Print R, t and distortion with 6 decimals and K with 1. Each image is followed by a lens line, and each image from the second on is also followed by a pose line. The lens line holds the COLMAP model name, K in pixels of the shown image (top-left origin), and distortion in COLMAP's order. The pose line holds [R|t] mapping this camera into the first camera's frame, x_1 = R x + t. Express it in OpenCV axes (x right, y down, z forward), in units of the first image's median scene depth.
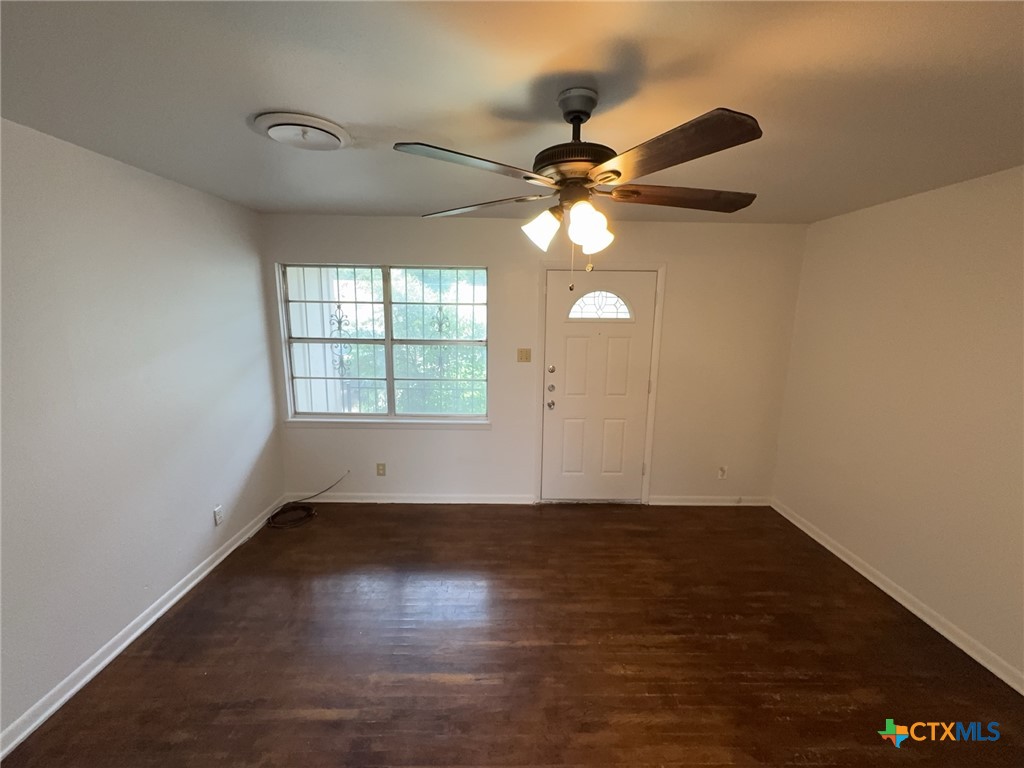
lens RADIAL K [[406.0, 0, 510.4], [0, 406.0, 383.6], [0, 0, 1]] dist [-0.014106, -0.000012]
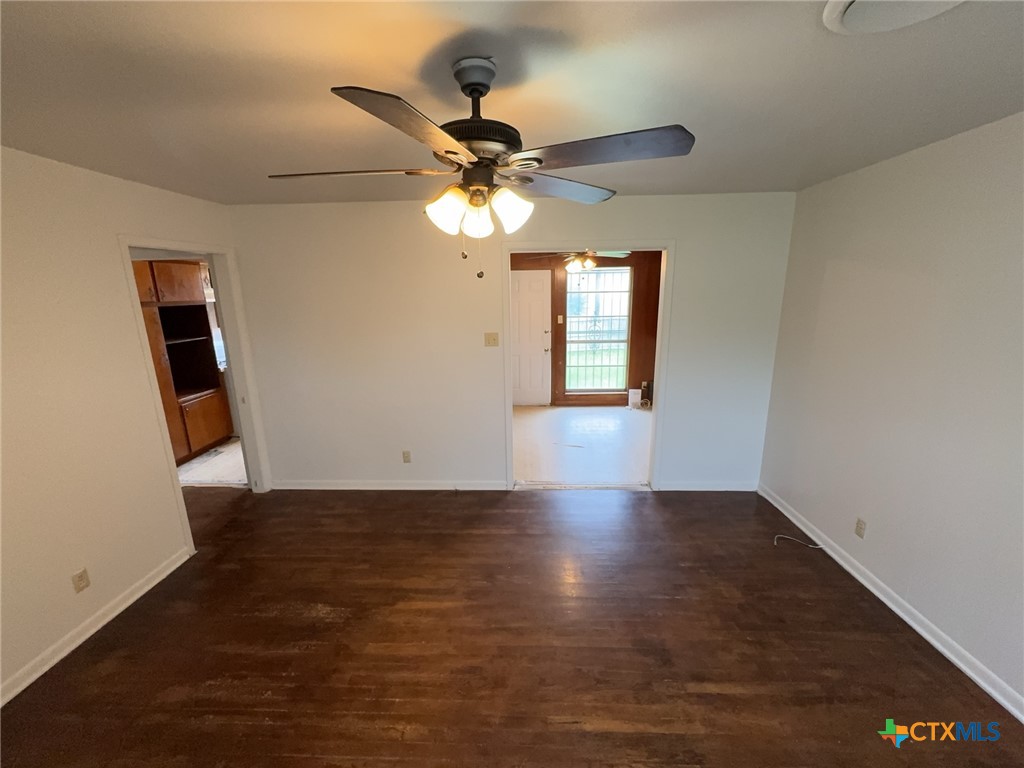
lens RADIAL K [[406.0, 0, 510.4], [0, 406.0, 383.6], [0, 0, 1]] dist [-0.014106, -0.000012]
pose [[-0.998777, -0.003546, 0.049324, 0.025061], [0.016241, 0.918581, 0.394899, -0.309146], [-0.046709, 0.395216, -0.917400, 1.621458]]
